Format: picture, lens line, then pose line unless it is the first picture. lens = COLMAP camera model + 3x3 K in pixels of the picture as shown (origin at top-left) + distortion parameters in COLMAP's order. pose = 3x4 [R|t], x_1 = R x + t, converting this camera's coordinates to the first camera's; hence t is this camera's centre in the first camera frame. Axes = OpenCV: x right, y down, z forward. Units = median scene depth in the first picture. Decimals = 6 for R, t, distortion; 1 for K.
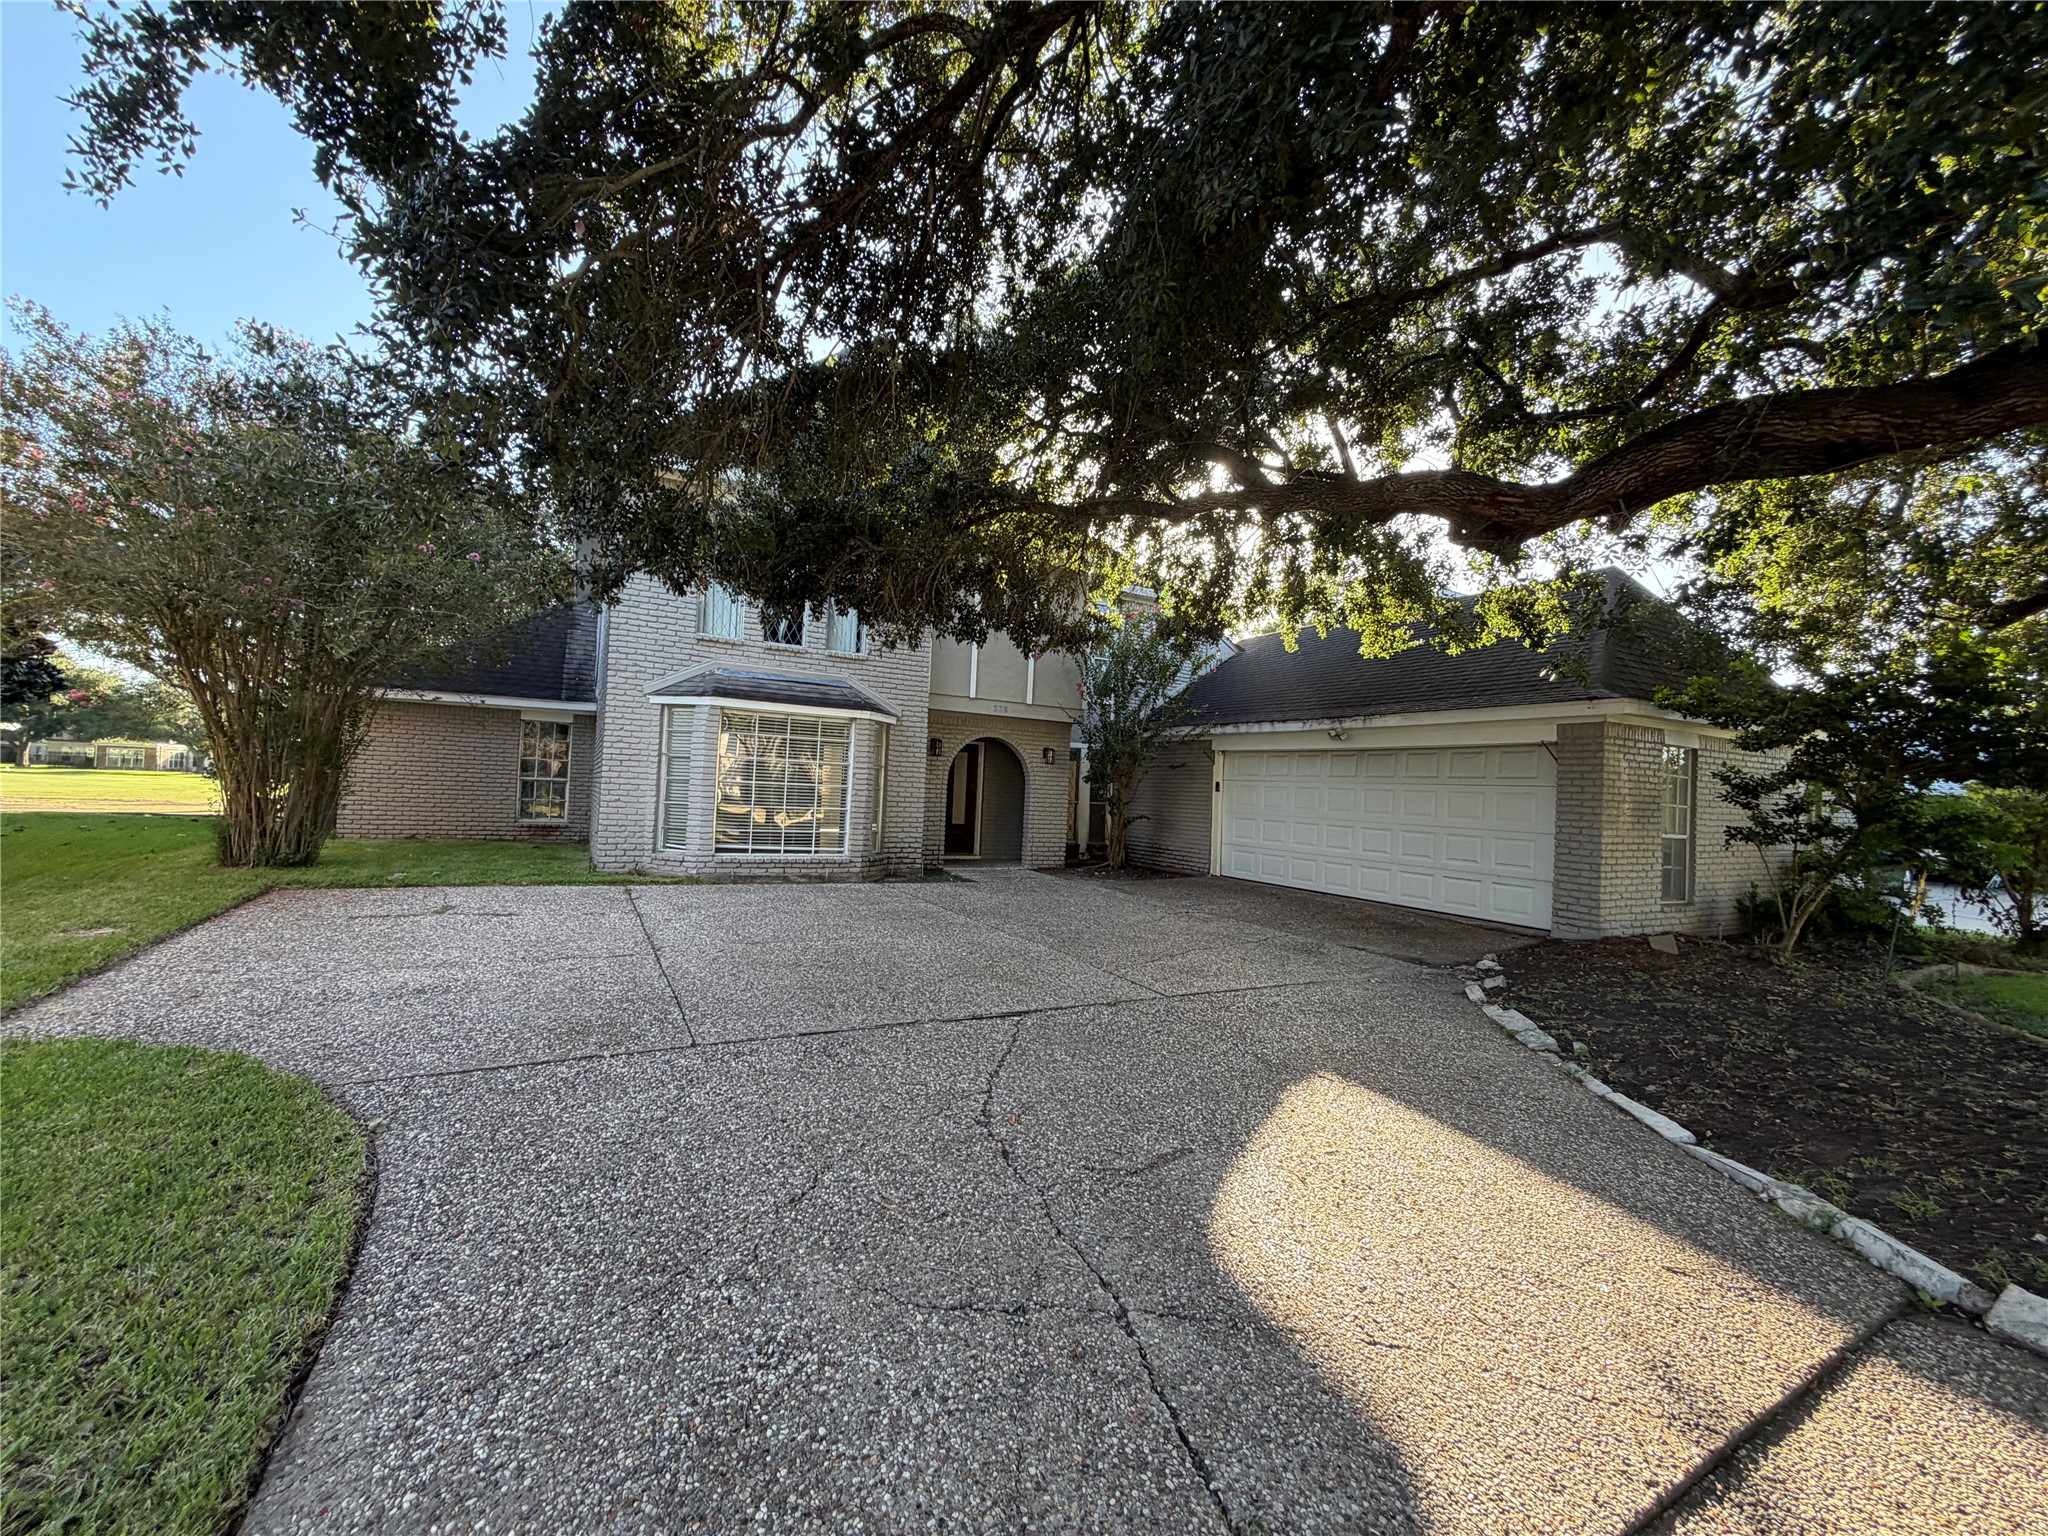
lens RADIAL K [[814.8, 0, 1020.5], [0, 814.8, 770.0], [0, 0, 1]] dist [-0.000261, 0.000061]
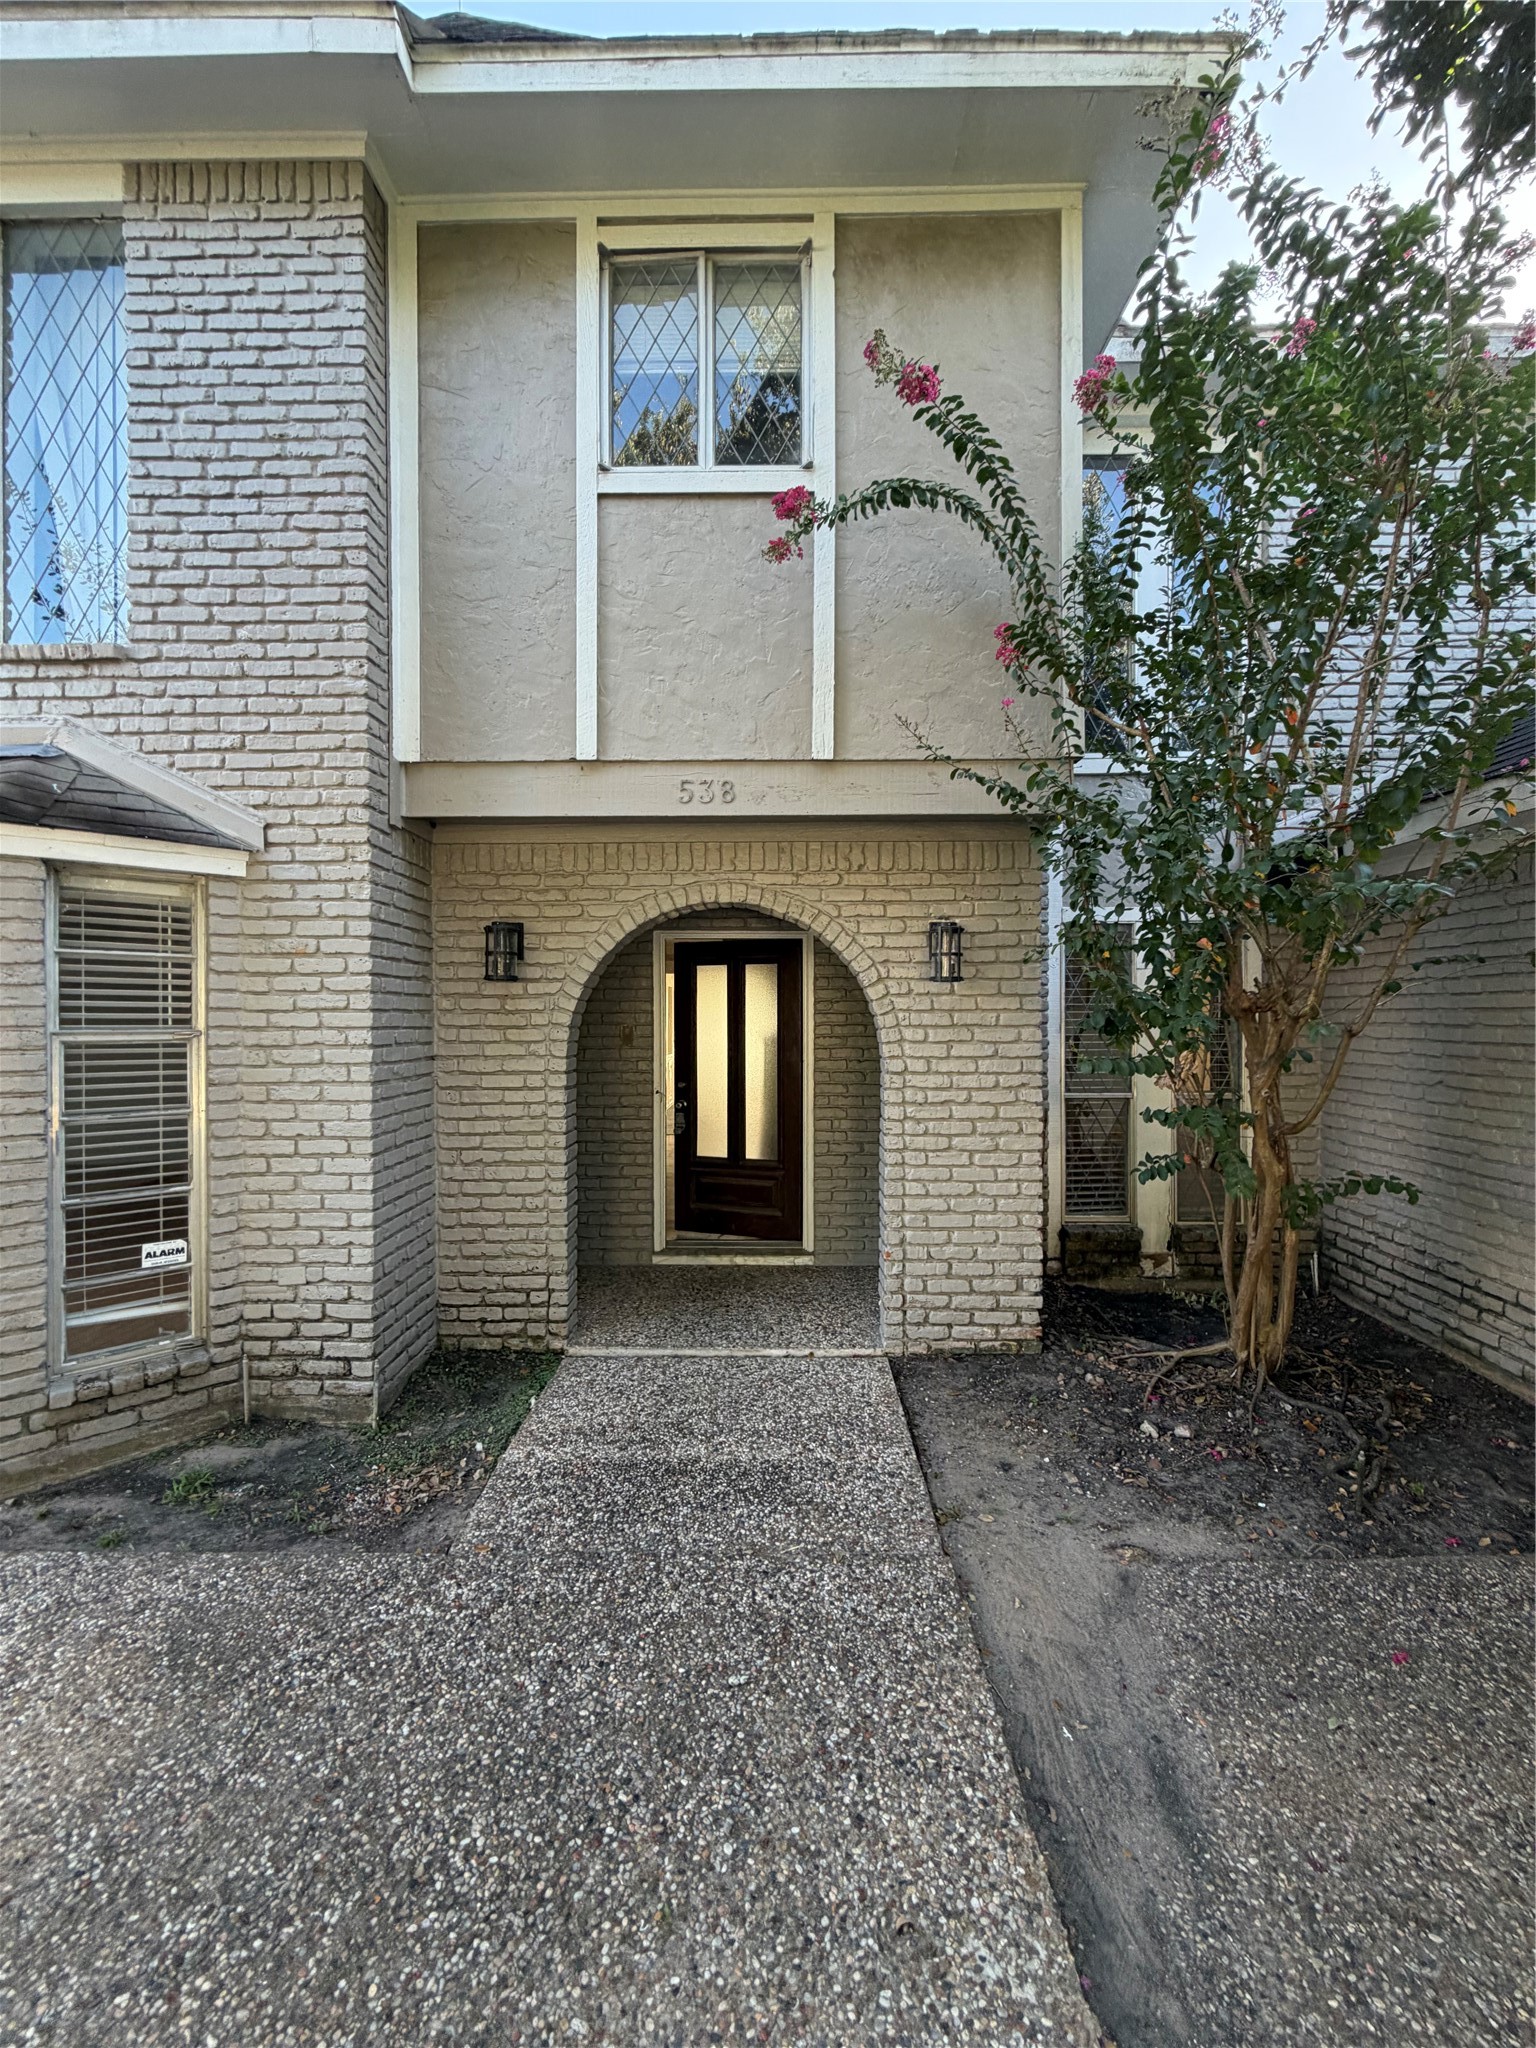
lens RADIAL K [[814.8, 0, 768.0], [0, 814.8, 1024.0], [0, 0, 1]] dist [-0.000261, 0.000061]
pose [[0.866929, -0.041336, -0.496715, 0.126444], [0.054337, 0.998454, 0.011745, 0.000083], [0.495461, -0.037172, 0.867834, 0.774576]]
